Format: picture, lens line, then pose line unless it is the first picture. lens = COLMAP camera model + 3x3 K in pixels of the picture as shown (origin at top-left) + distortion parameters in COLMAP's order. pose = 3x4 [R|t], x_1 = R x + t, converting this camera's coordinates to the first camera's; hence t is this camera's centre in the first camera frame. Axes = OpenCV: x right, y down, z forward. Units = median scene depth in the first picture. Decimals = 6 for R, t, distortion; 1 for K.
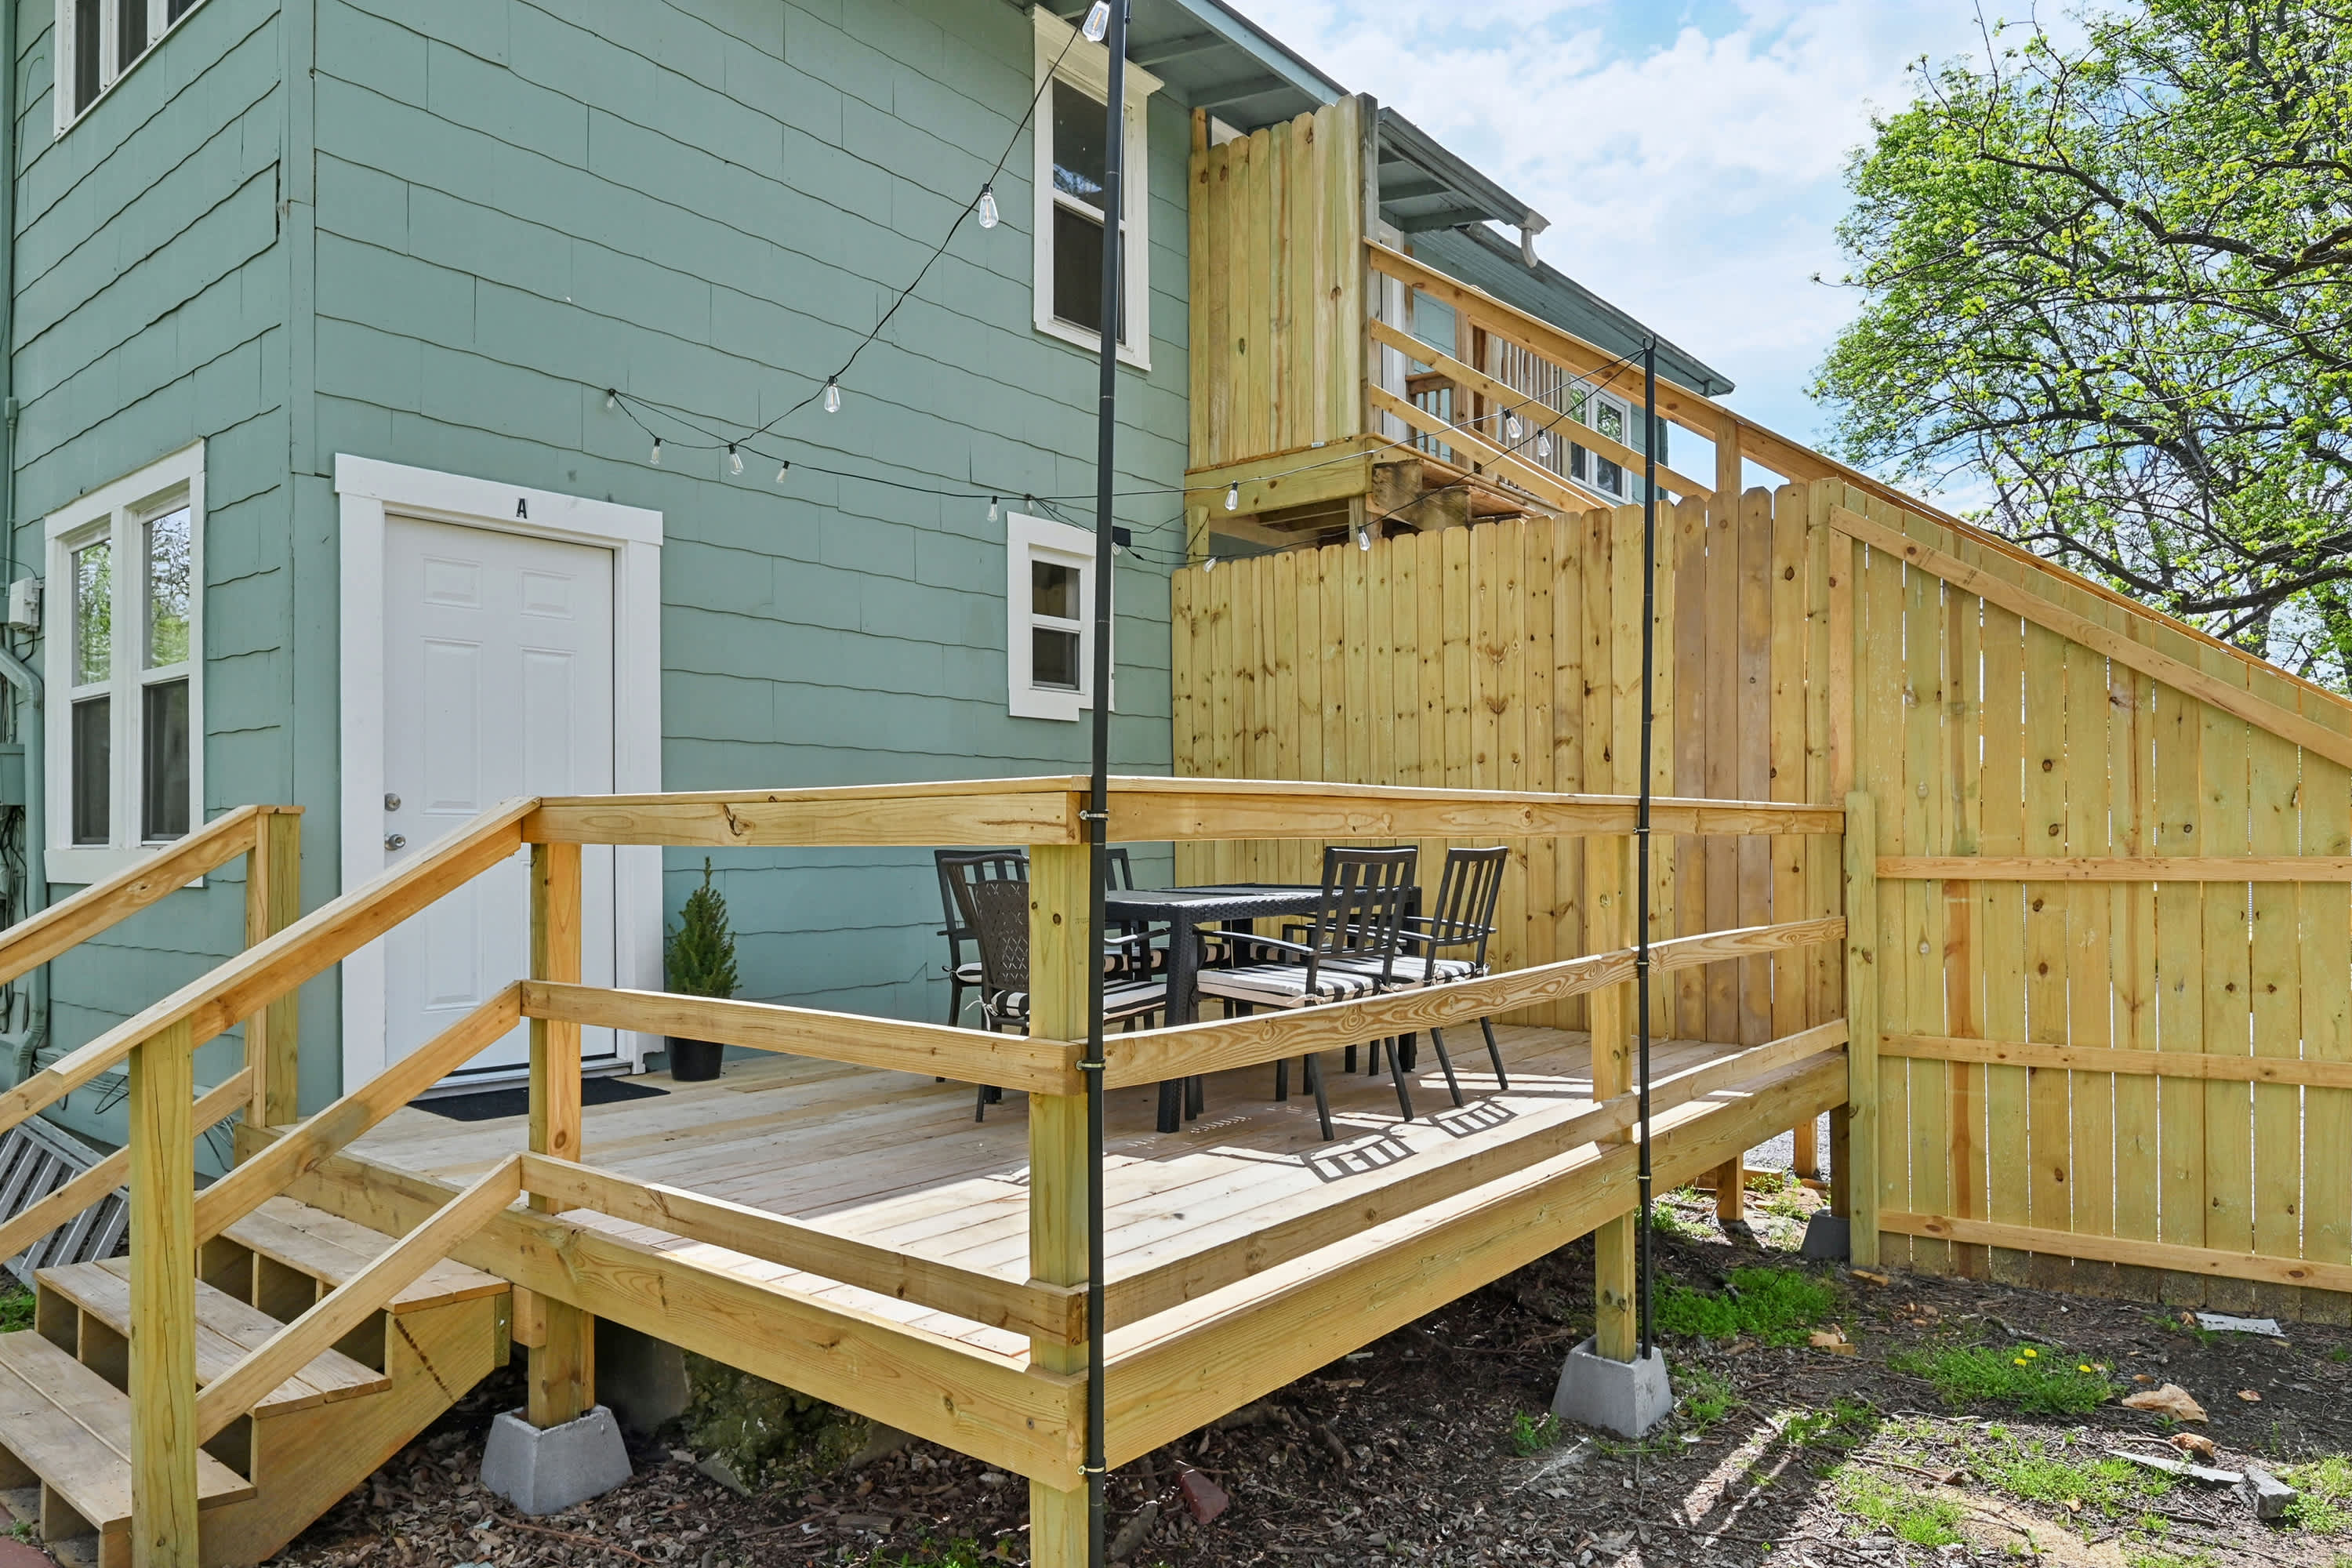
lens RADIAL K [[1465.5, 0, 1175.1], [0, 1465.5, 795.3], [0, 0, 1]] dist [0.002788, 0.000195]
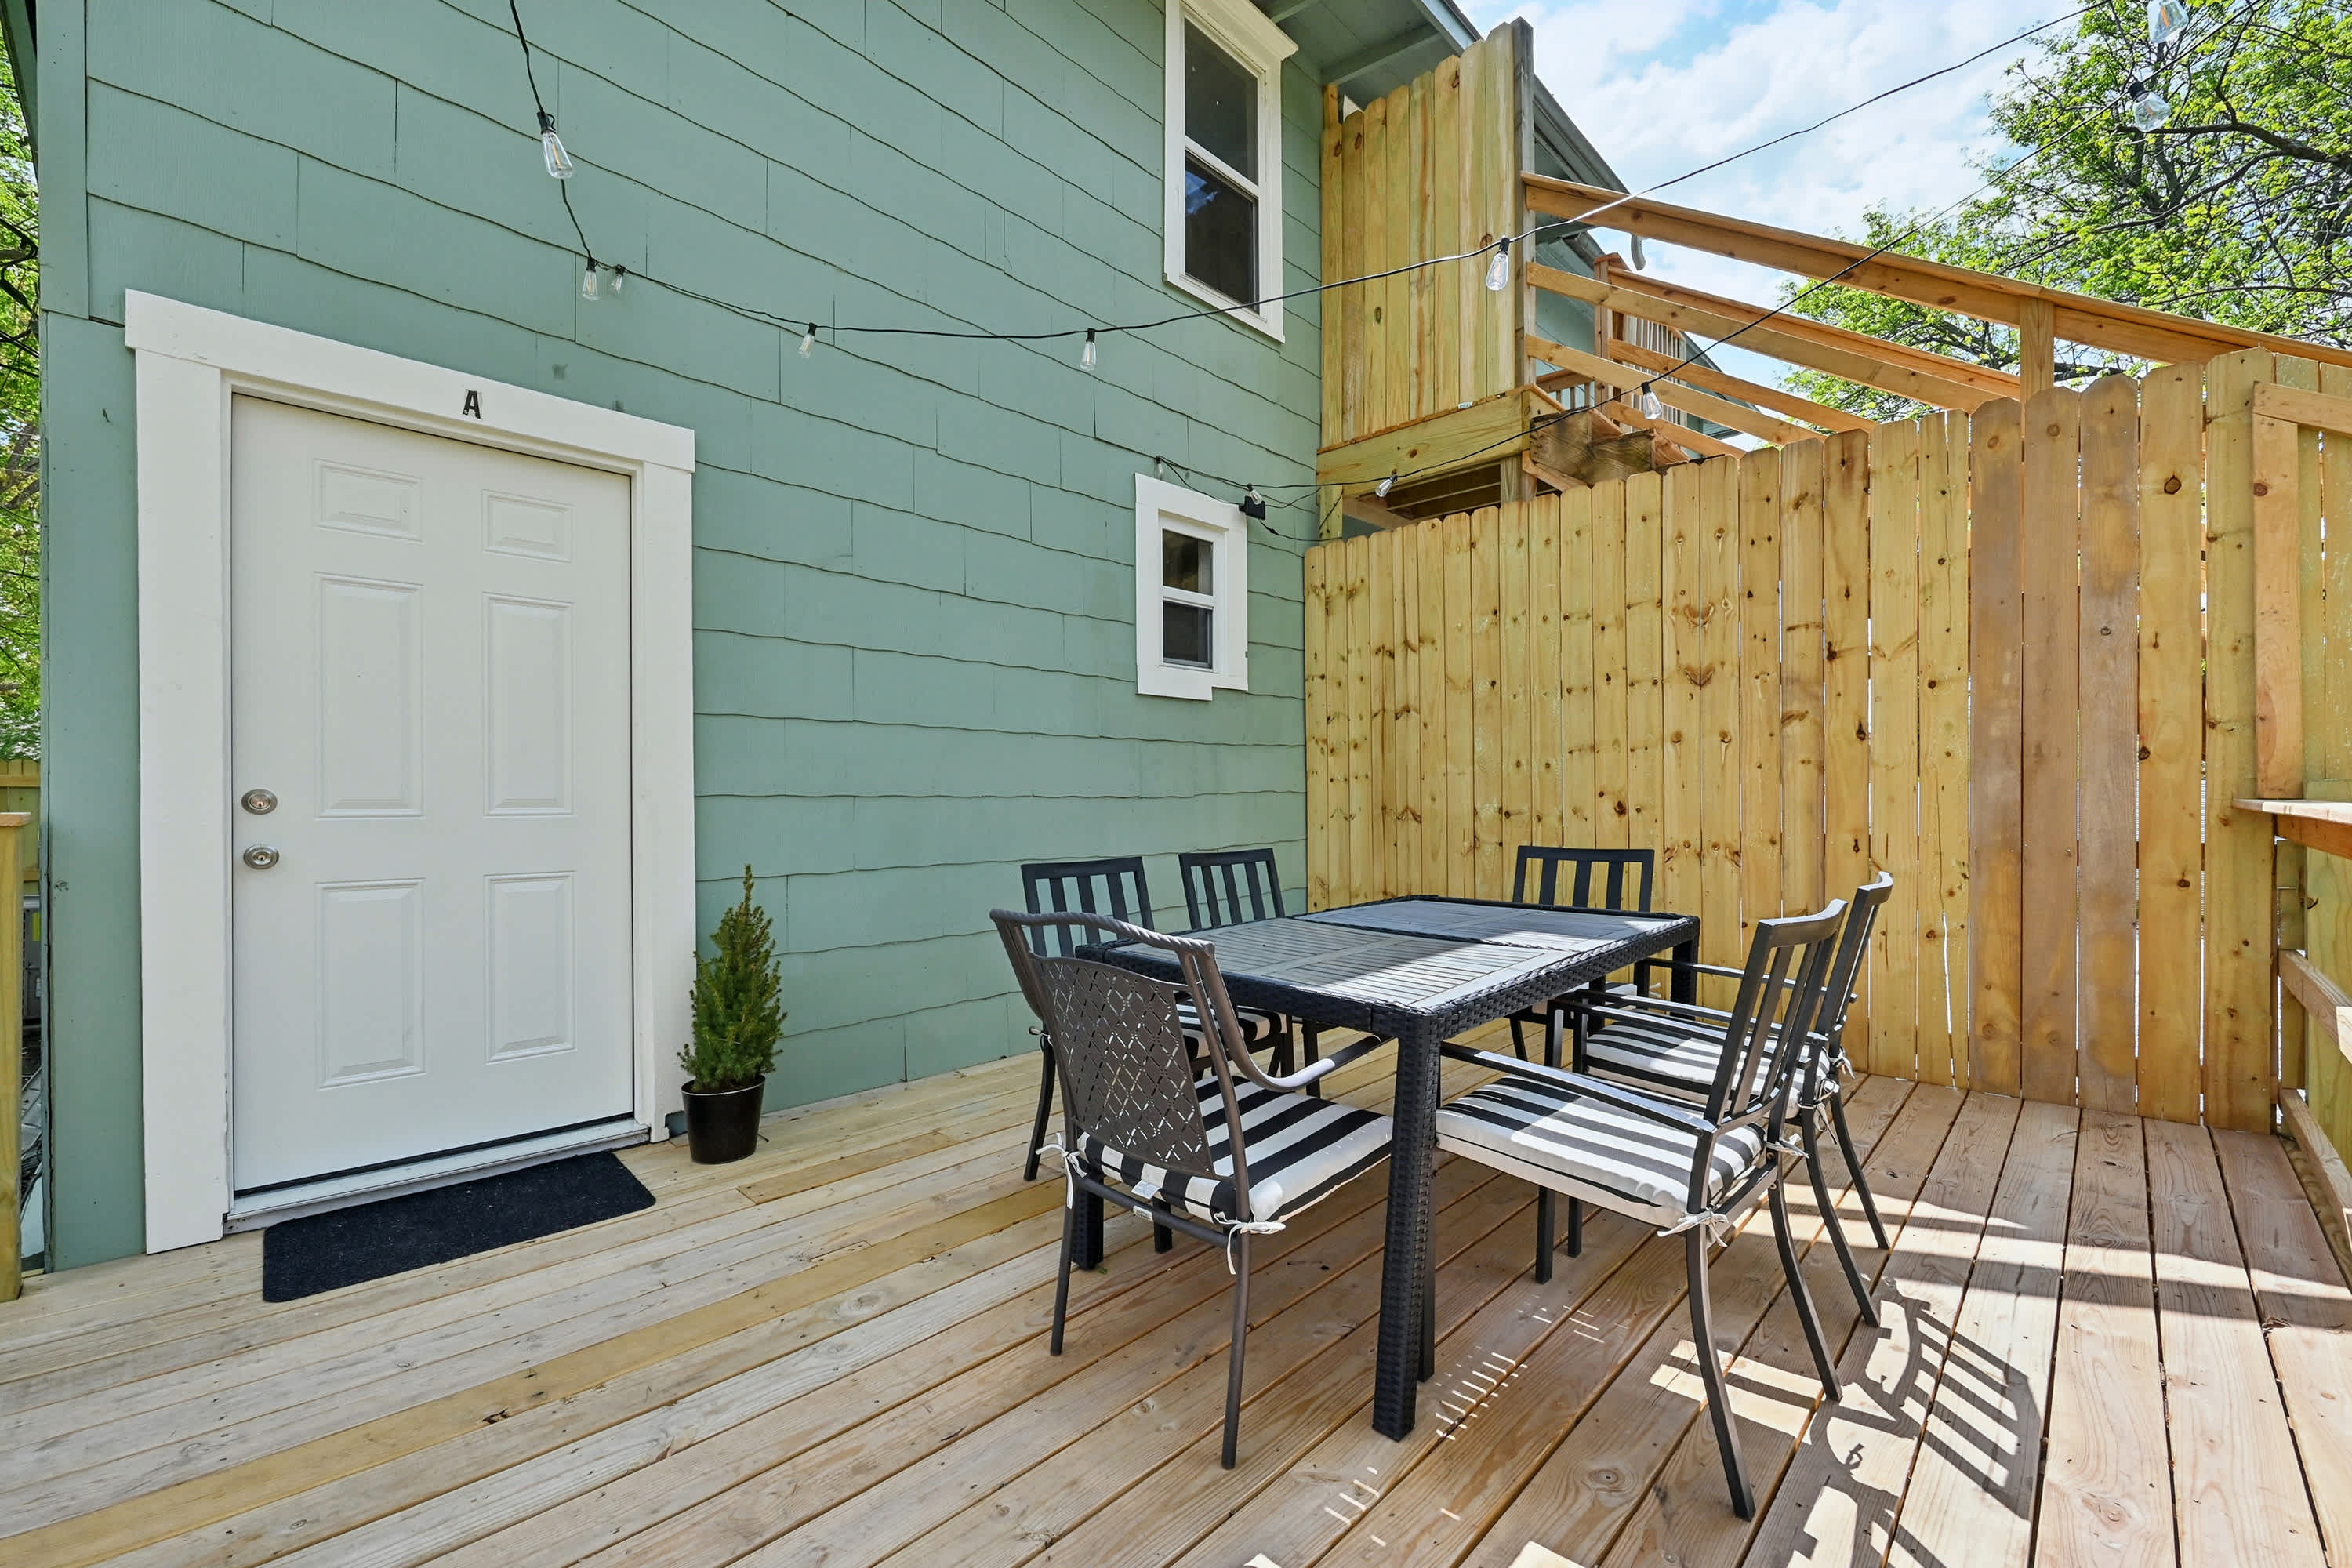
lens RADIAL K [[946.4, 0, 1168.1], [0, 946.4, 775.5], [0, 0, 1]] dist [0.028205, 0.000133]
pose [[0.994692, 0.000236, -0.102893, -0.030858], [0.000894, 0.999940, 0.010936, -0.008520], [0.102890, -0.010970, 0.994632, 0.386032]]
